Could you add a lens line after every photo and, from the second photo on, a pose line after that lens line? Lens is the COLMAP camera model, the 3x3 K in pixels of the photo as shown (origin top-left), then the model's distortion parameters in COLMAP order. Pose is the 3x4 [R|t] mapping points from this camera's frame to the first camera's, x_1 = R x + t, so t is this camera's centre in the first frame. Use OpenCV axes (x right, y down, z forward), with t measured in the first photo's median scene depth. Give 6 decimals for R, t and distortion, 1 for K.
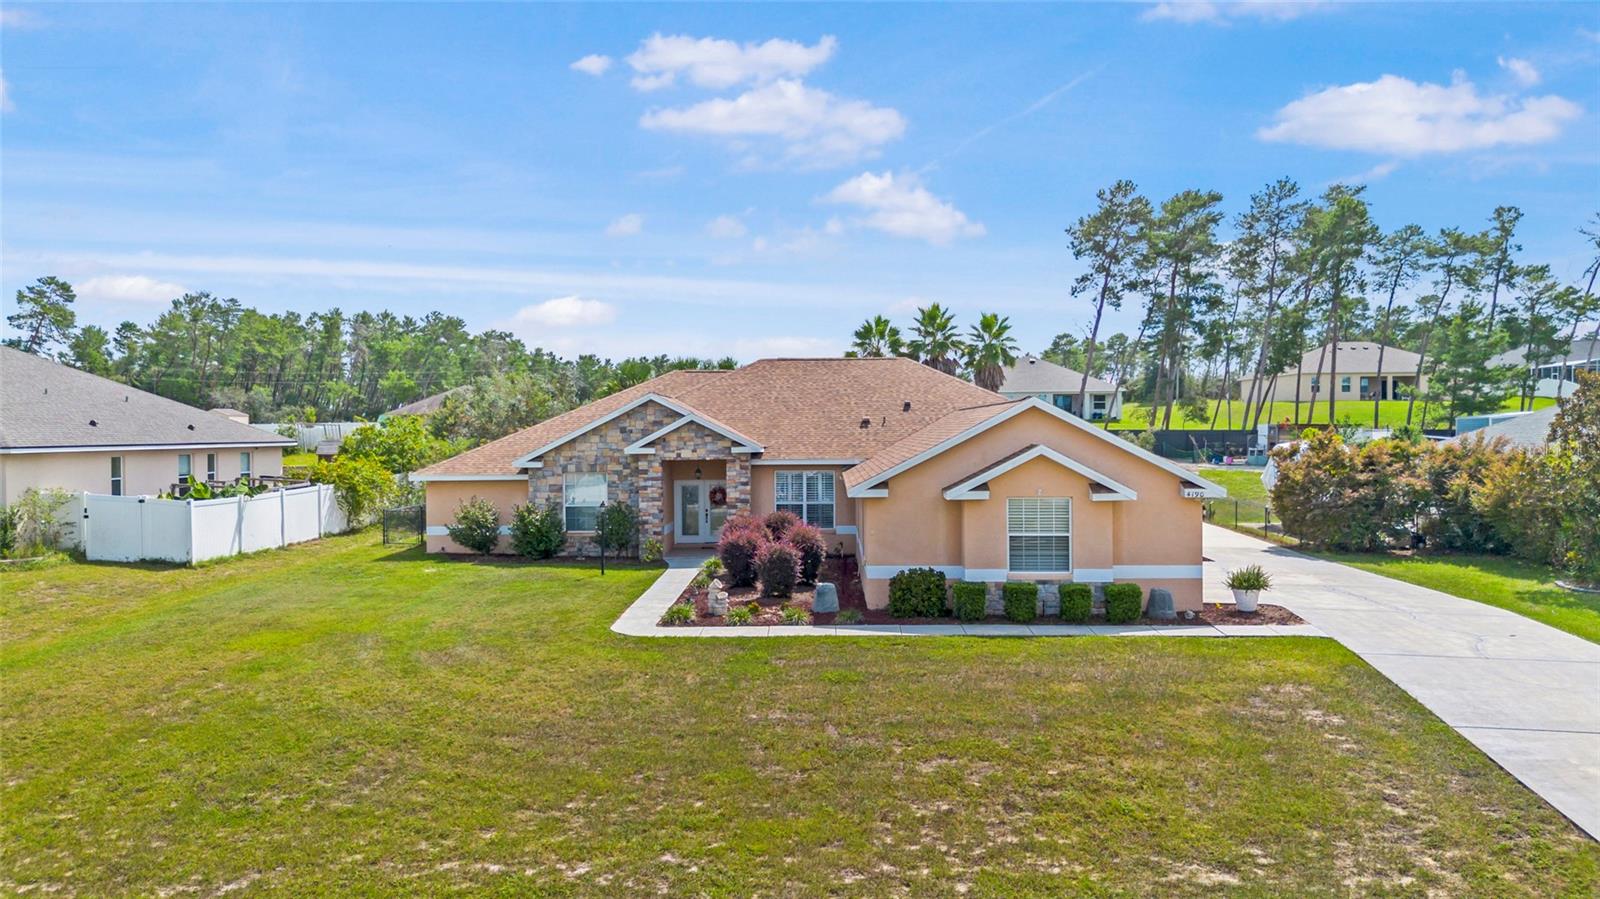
lens RADIAL K [[1134.3, 0, 800.0], [0, 1134.3, 449.5], [0, 0, 1]] dist [0.056178, -0.061524]
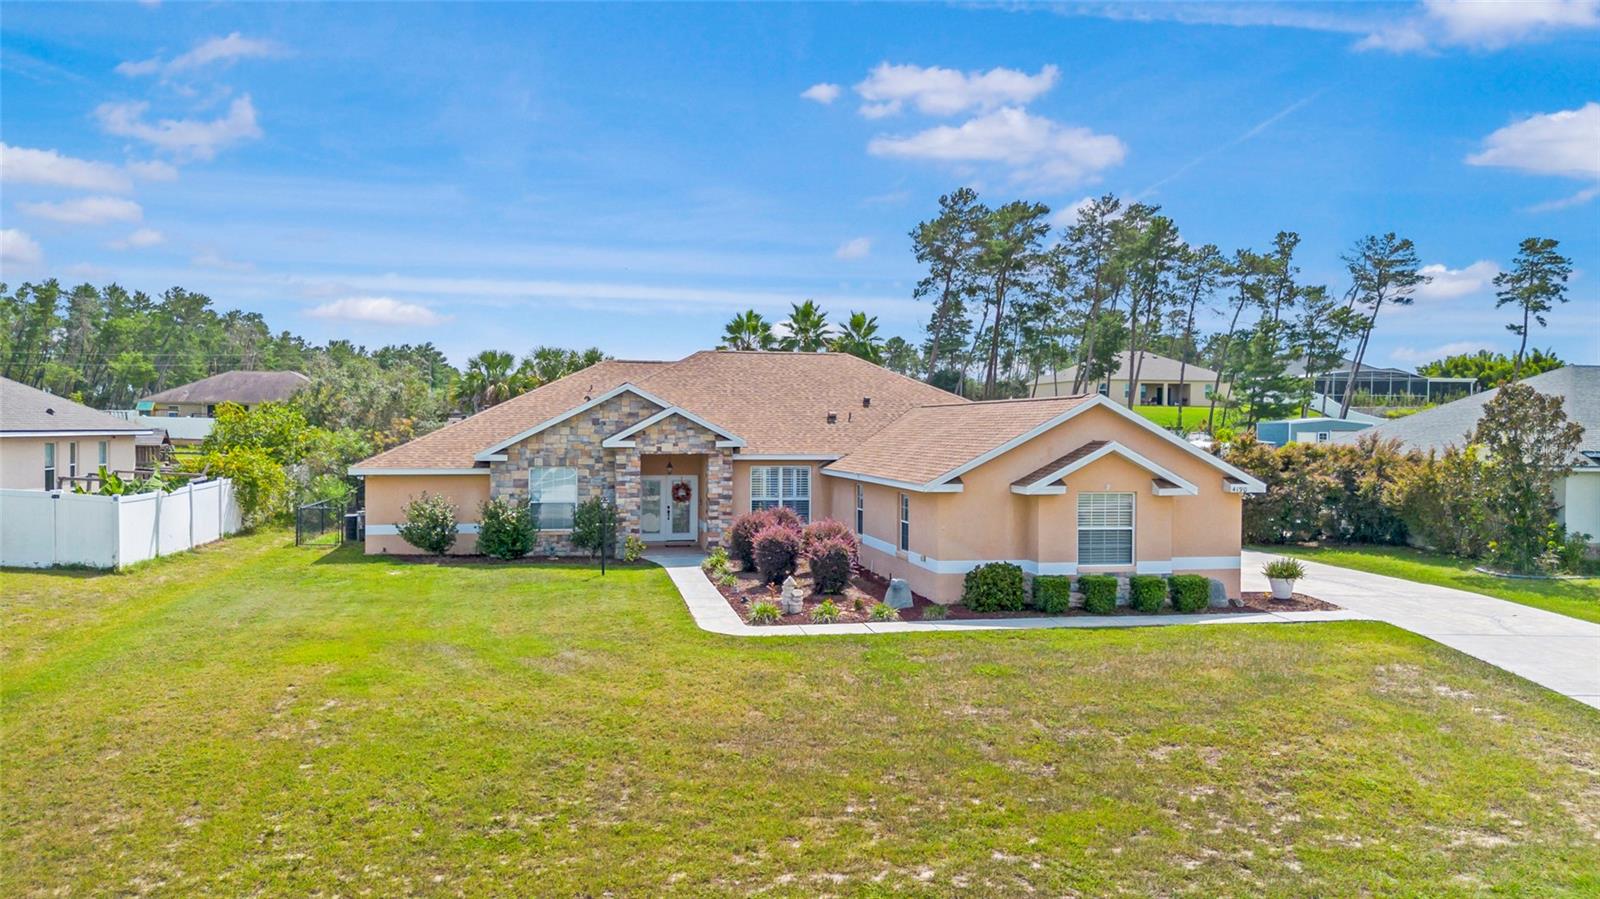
lens RADIAL K [[1152.3, 0, 800.0], [0, 1152.3, 449.5], [0, 0, 1]] dist [0.056716, -0.059362]
pose [[0.975710, 0.009421, 0.218863, -0.203518], [-0.009758, 0.999952, 0.000458, 0.003820], [-0.218849, -0.002582, 0.975755, 0.026333]]
